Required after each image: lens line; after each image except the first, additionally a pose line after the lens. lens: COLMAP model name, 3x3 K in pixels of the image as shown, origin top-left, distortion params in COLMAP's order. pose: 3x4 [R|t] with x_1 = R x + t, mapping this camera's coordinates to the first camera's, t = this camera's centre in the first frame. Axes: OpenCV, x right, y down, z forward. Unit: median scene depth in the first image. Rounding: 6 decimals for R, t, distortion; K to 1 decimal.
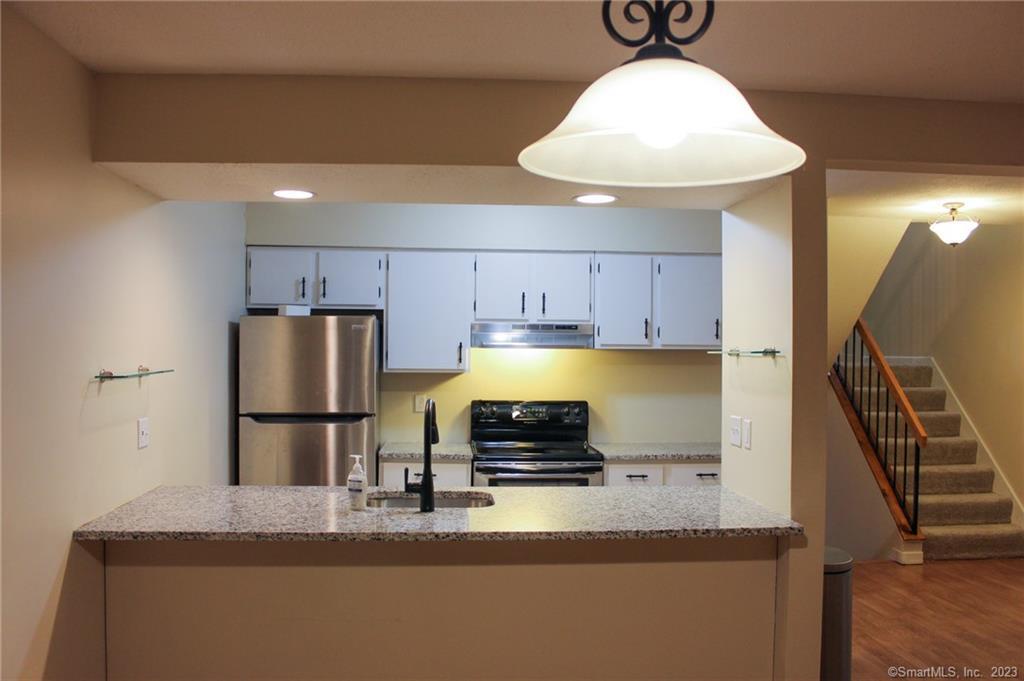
lens RADIAL K [[881.1, 0, 537.1], [0, 881.1, 347.6], [0, 0, 1]] dist [-0.149458, 0.140365]
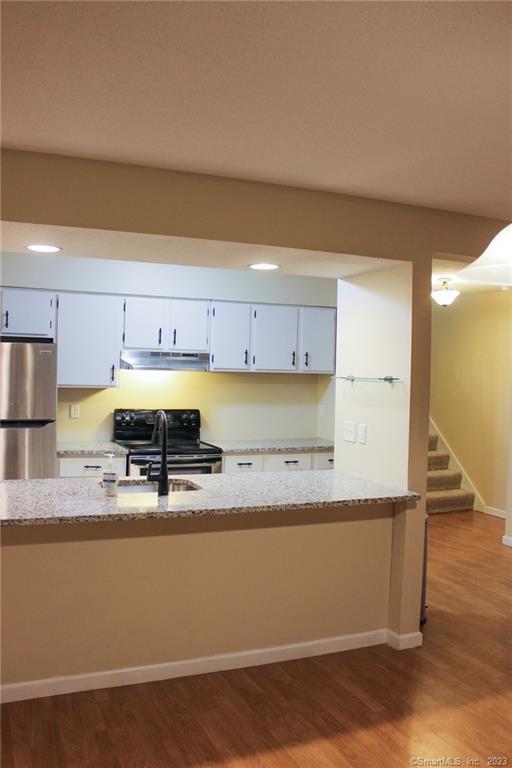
lens RADIAL K [[660.8, 0, 270.2], [0, 660.8, 385.4], [0, 0, 1]] dist [-0.149458, 0.140365]
pose [[0.949547, 0.008959, 0.313498, -0.172875], [-0.018375, 0.999464, 0.027093, -0.006243], [-0.313087, -0.031487, 0.949202, 0.000567]]
